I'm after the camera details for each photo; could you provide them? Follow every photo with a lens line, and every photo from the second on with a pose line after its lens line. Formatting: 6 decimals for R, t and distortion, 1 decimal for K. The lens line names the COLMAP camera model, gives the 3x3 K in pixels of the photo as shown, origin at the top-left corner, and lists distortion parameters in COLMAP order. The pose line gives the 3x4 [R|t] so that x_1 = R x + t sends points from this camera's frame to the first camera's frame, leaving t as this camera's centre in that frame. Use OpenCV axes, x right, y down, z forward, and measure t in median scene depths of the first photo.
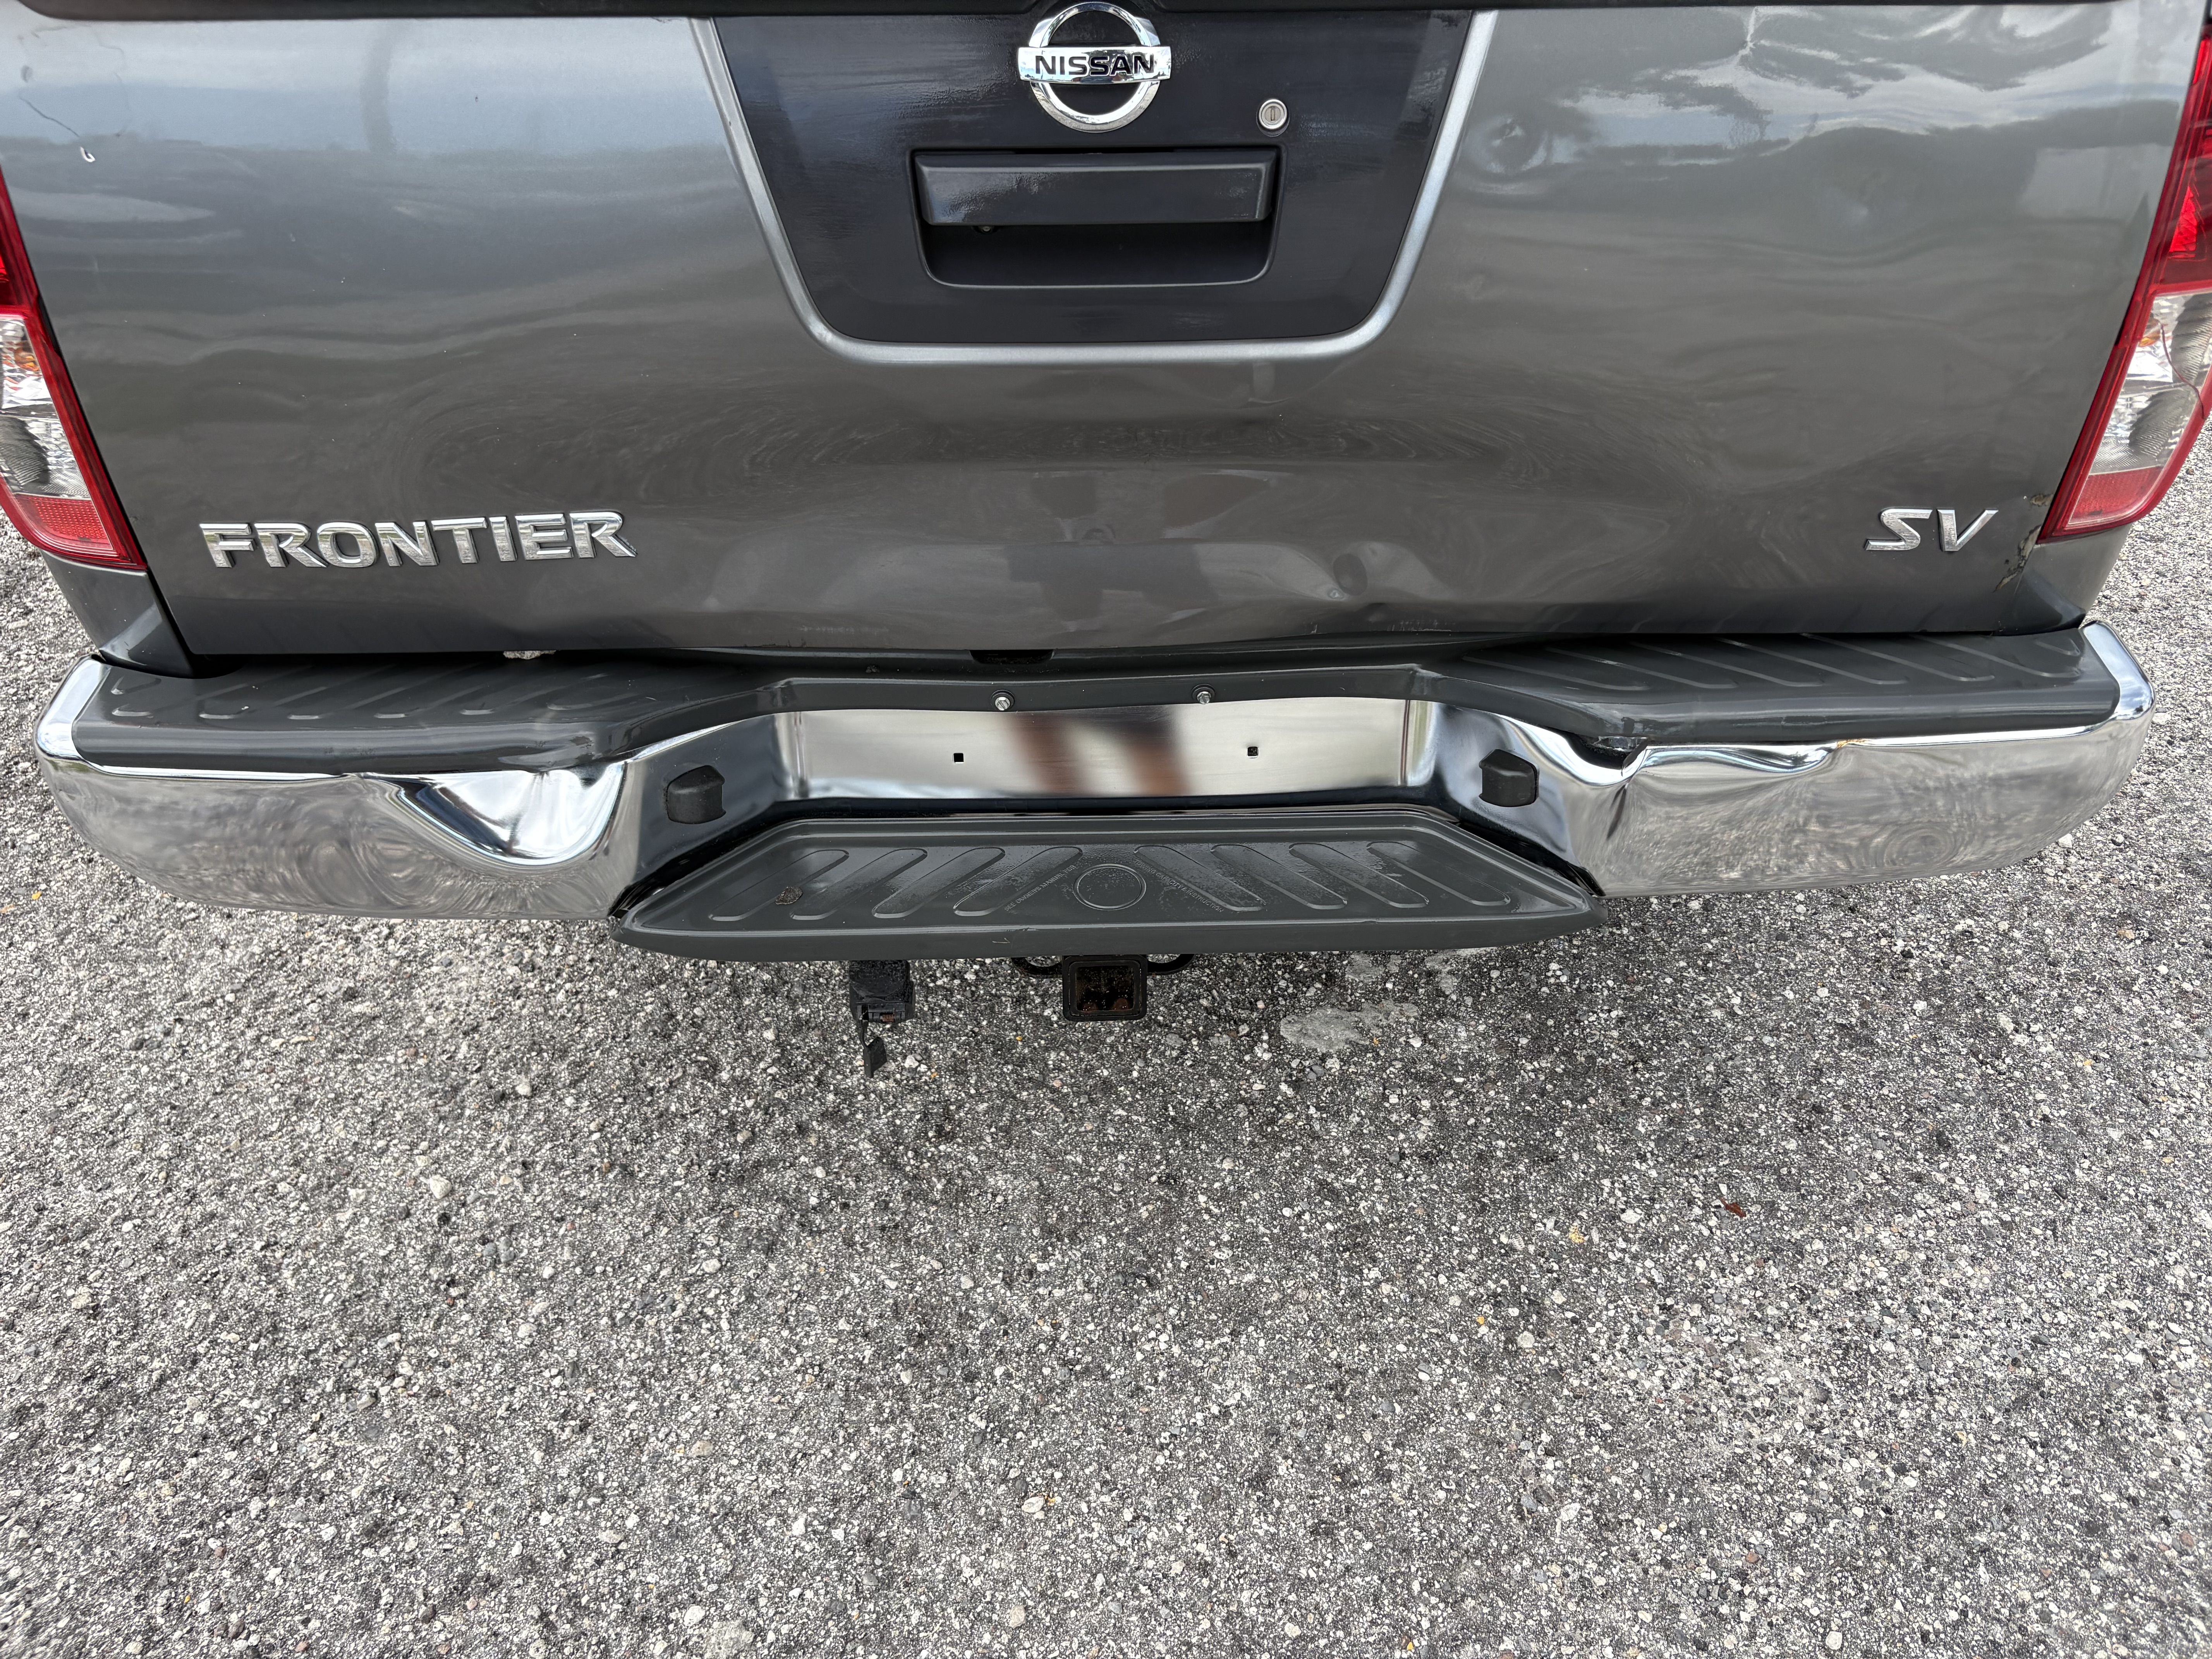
lens RADIAL K [[1680.8, 0, 1131.6], [0, 1680.8, 815.2], [0, 0, 1]] dist [0.025429, -0.018756]
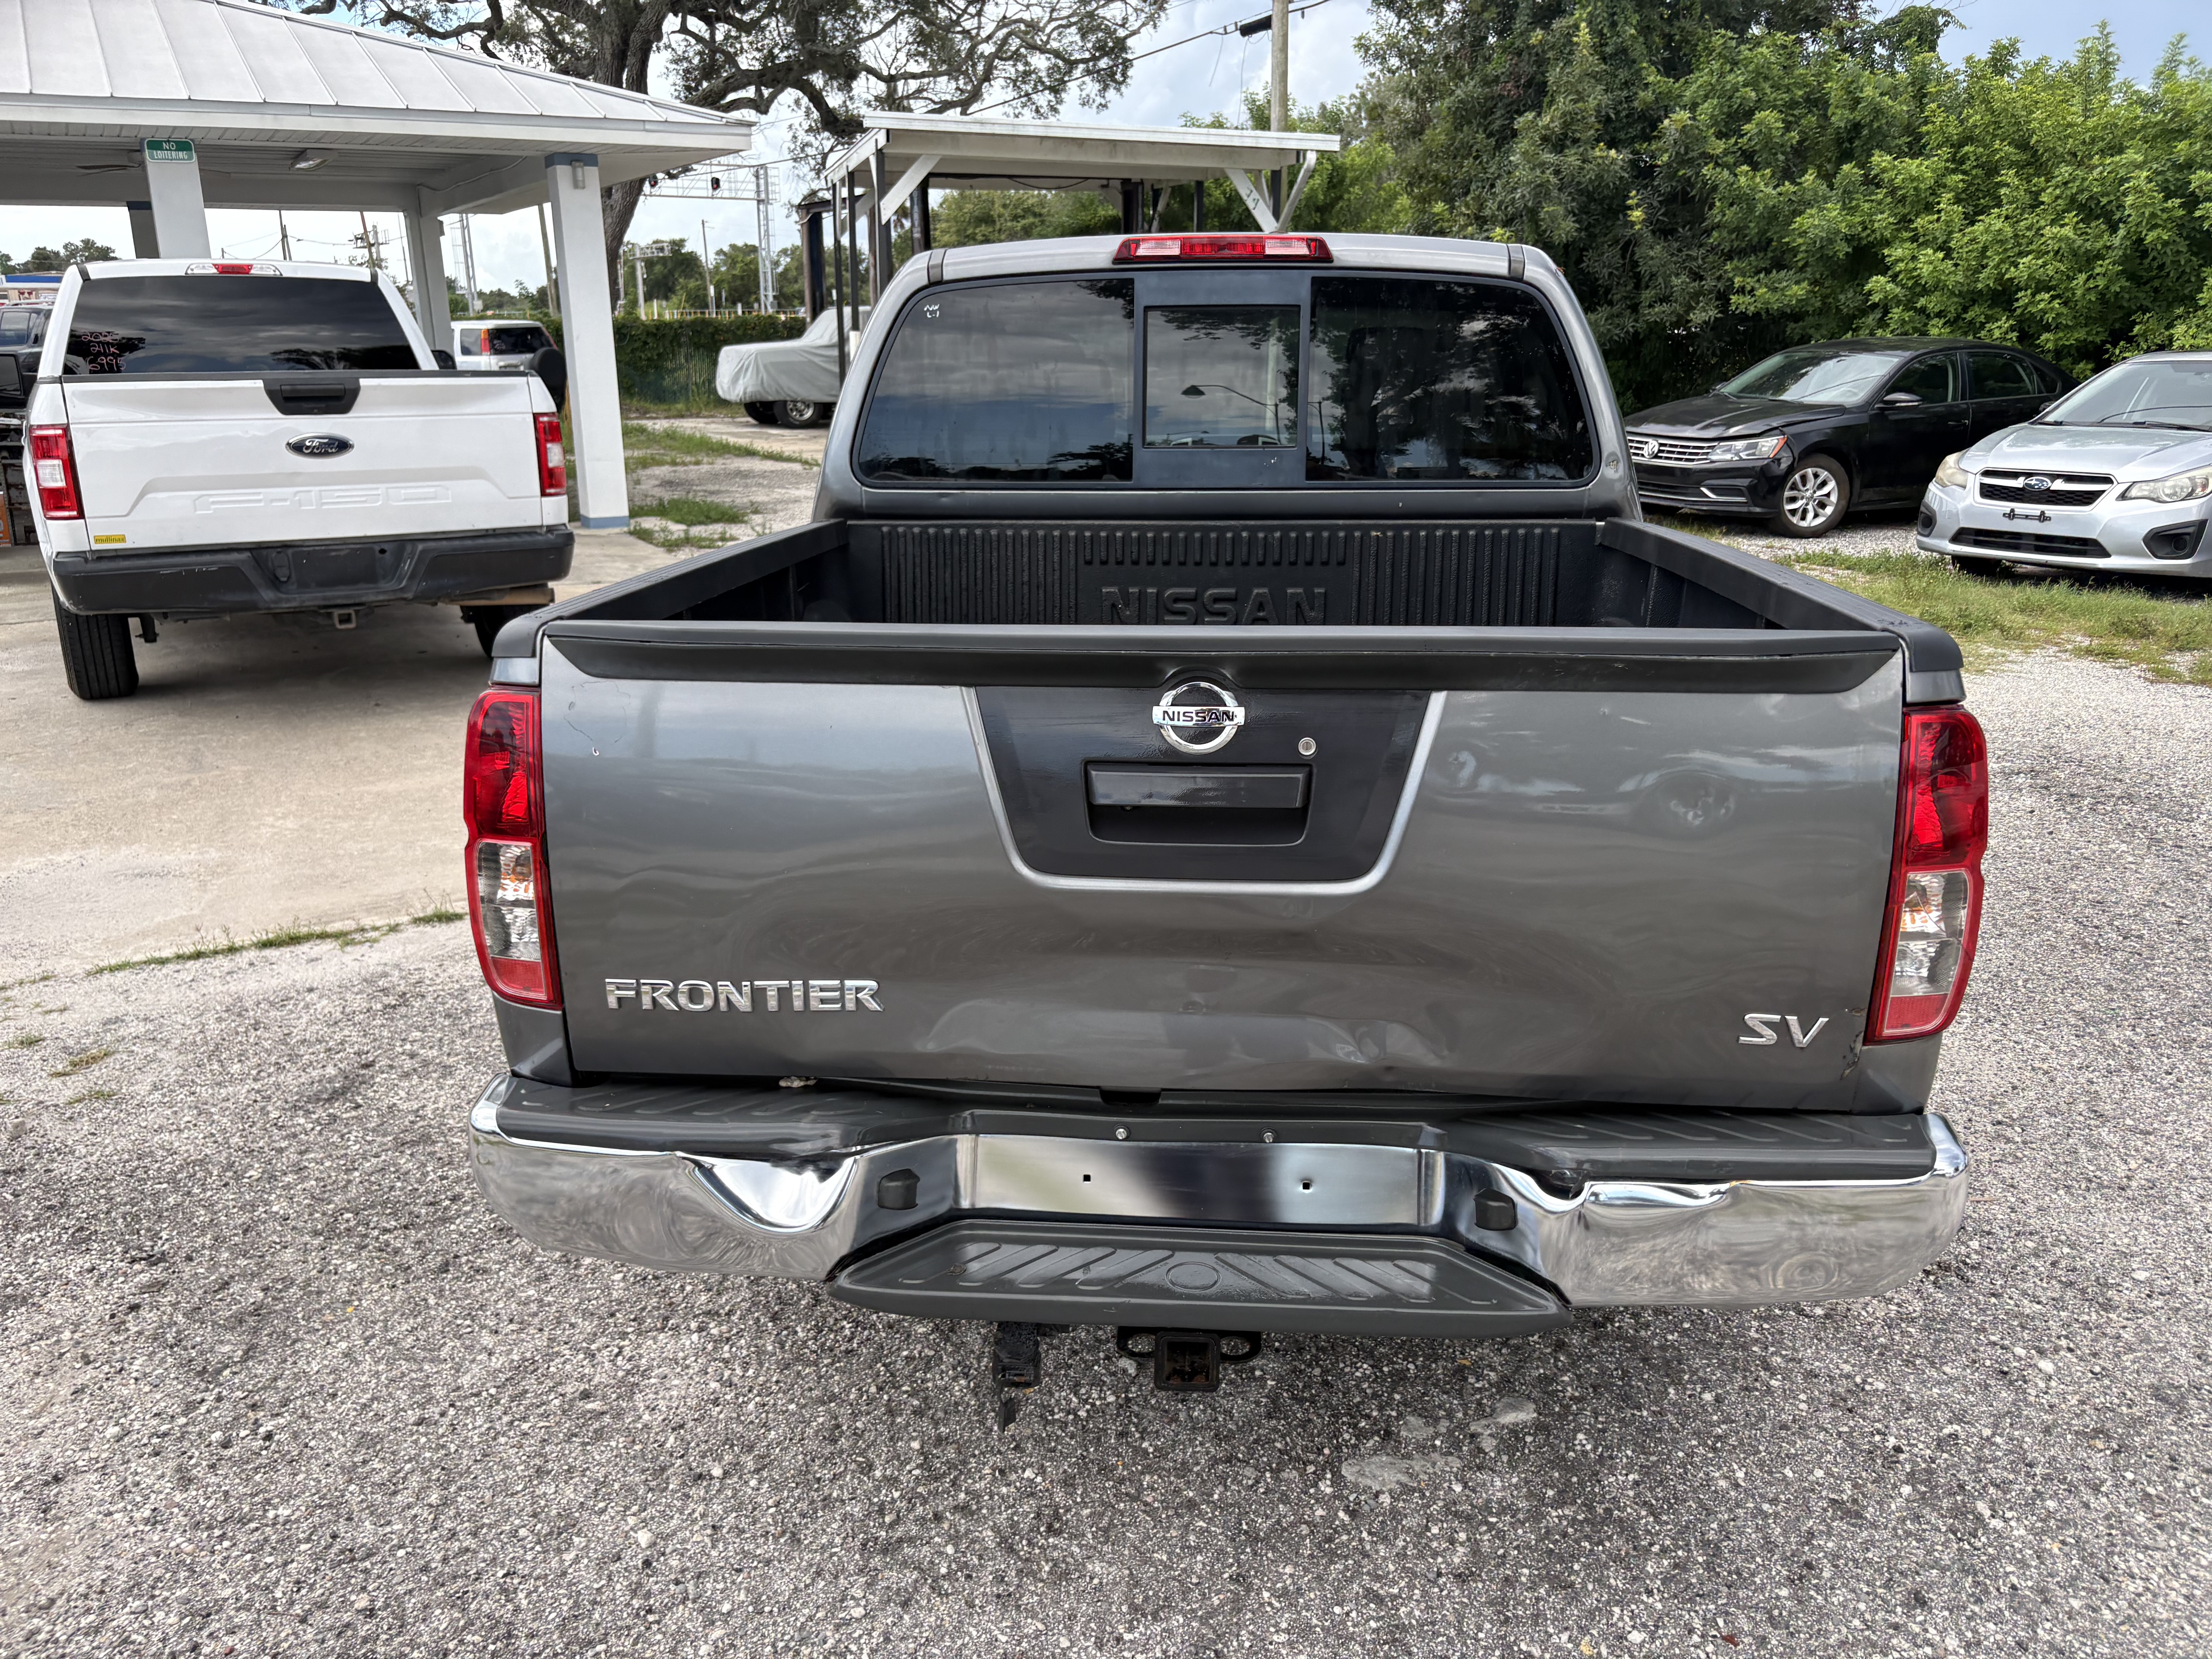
lens RADIAL K [[1680.8, 0, 1104.8], [0, 1680.8, 833.1], [0, 0, 1]] dist [0.025429, -0.018756]
pose [[0.994177, 0.030566, -0.103332, 0.035781], [-0.065218, 0.934034, -0.351180, 0.152235], [0.085781, 0.355874, 0.930589, -0.307332]]
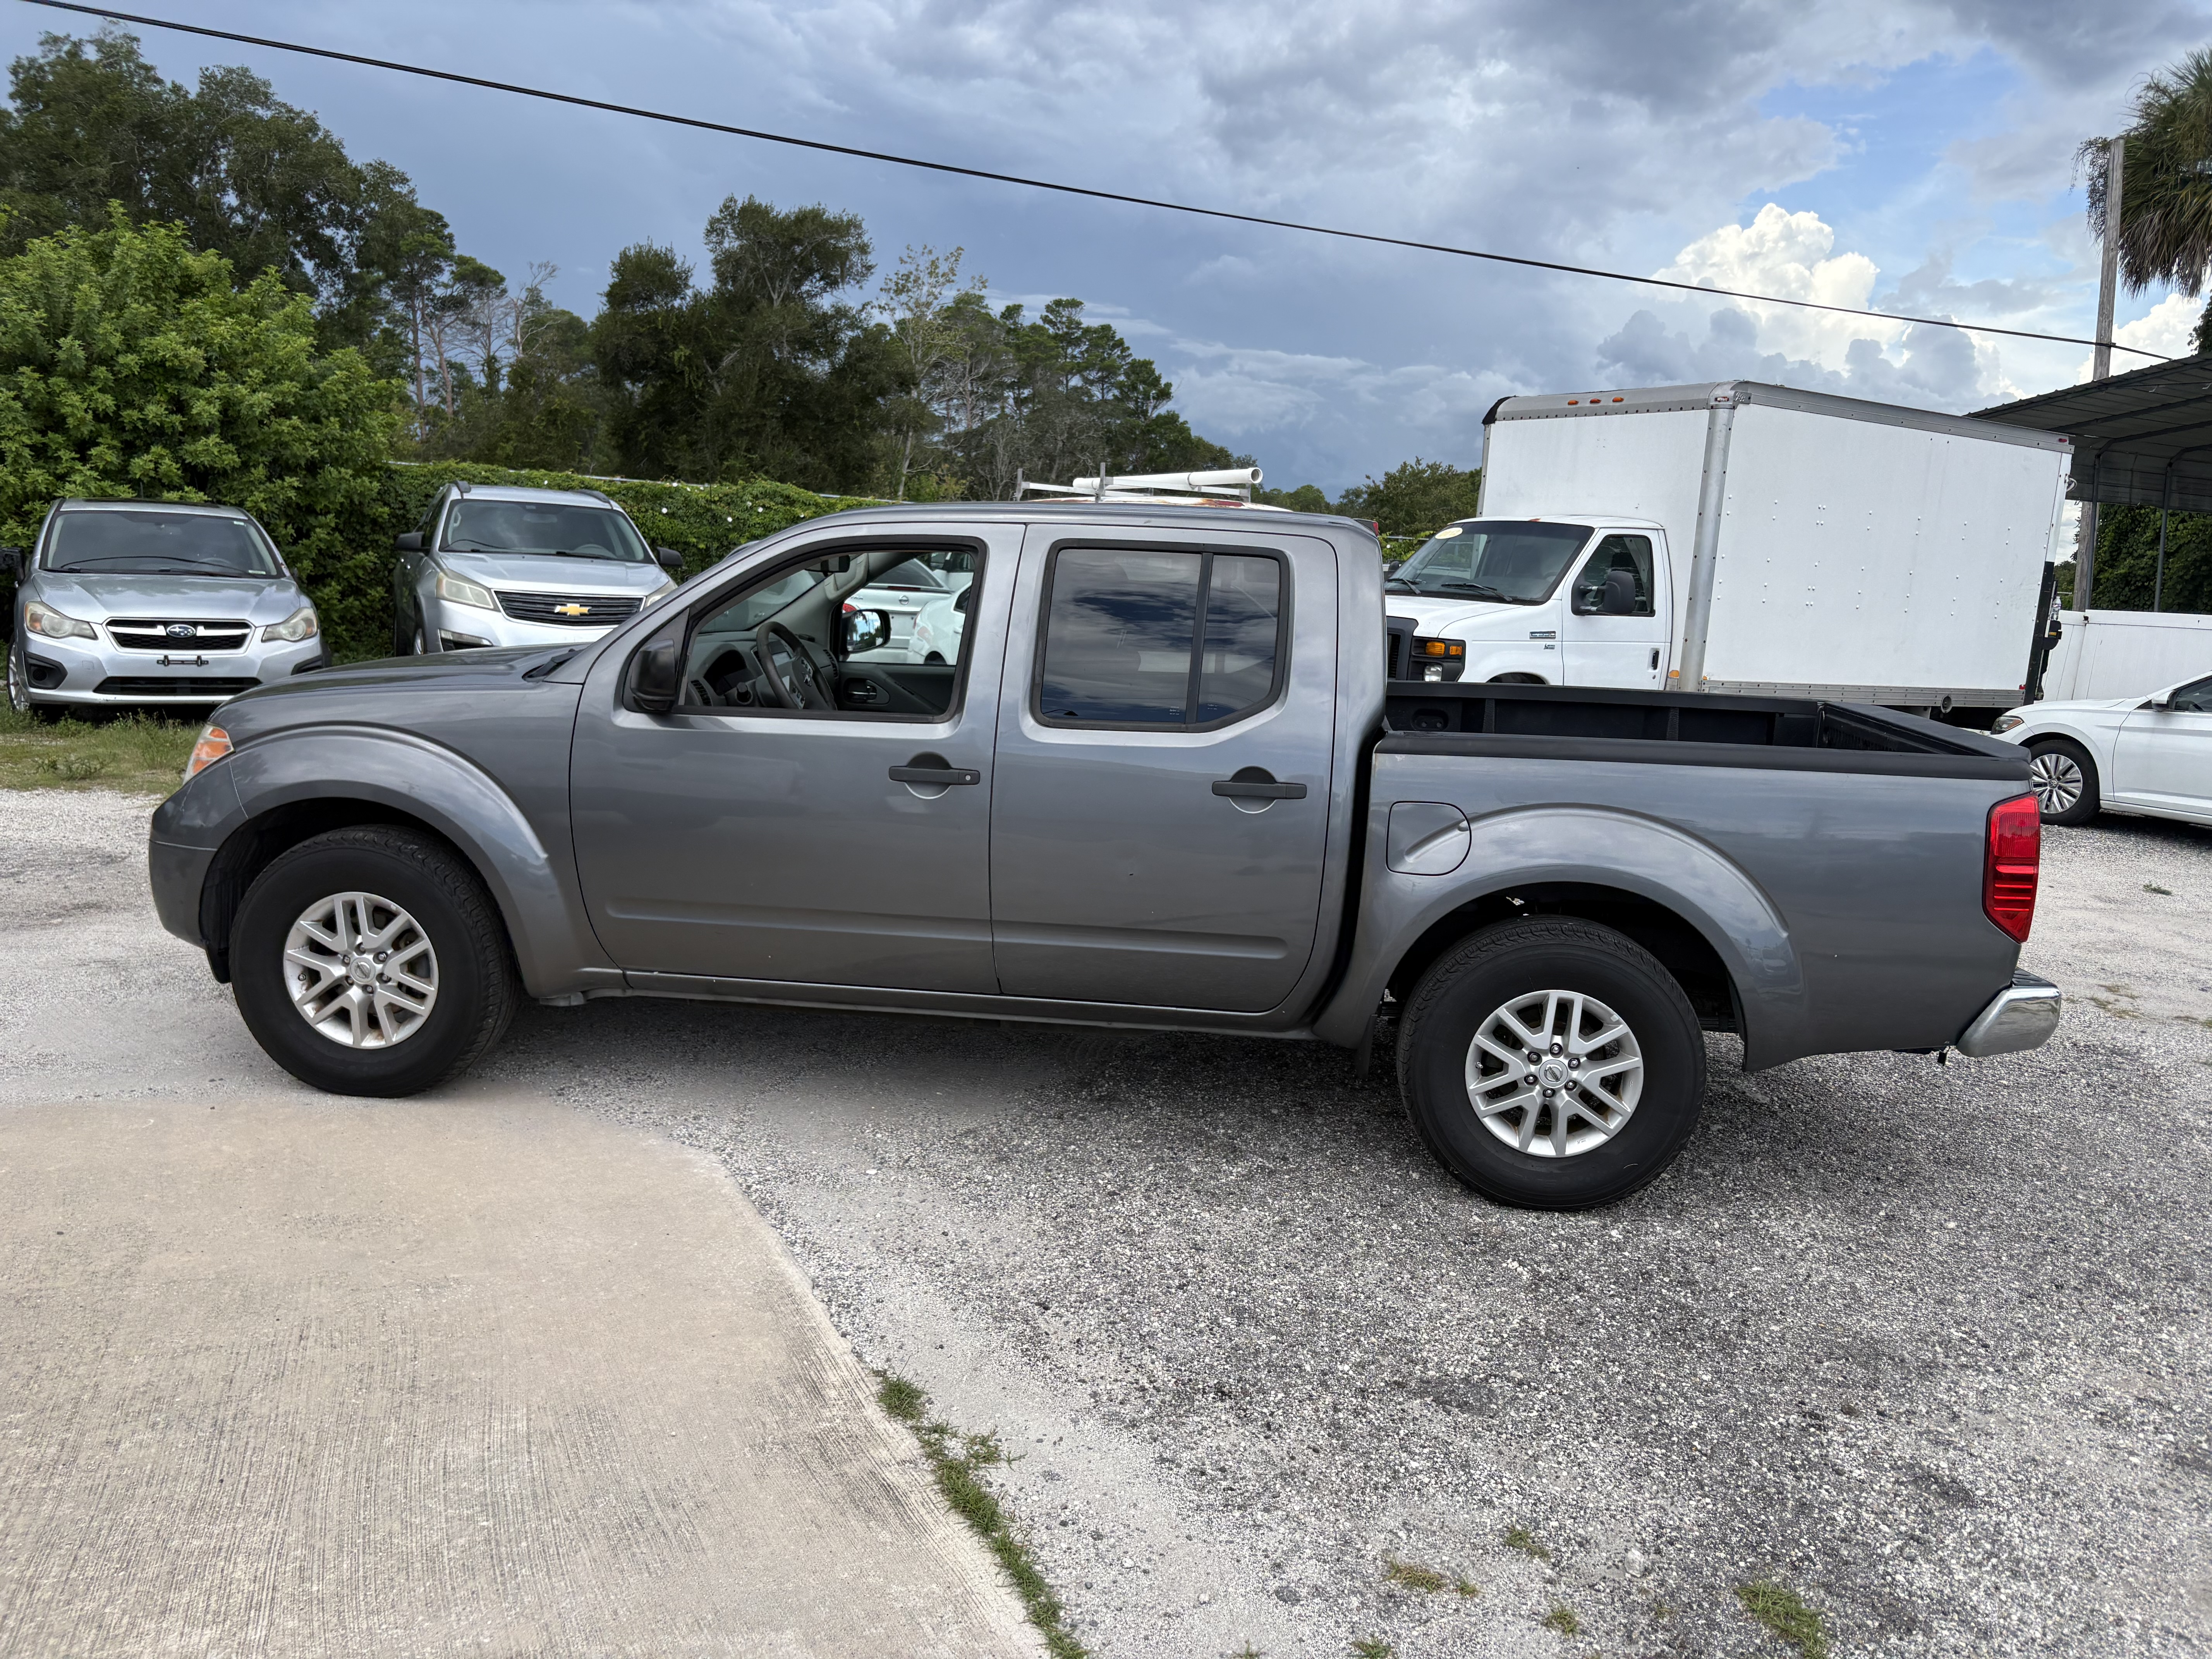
lens RADIAL K [[1680.8, 0, 1101.1], [0, 1680.8, 831.9], [0, 0, 1]] dist [0.025429, -0.018756]
pose [[0.146427, -0.165662, 0.975251, -2.811249], [0.552030, 0.831776, 0.058408, -1.036137], [-0.820867, 0.529816, 0.213245, 1.172100]]
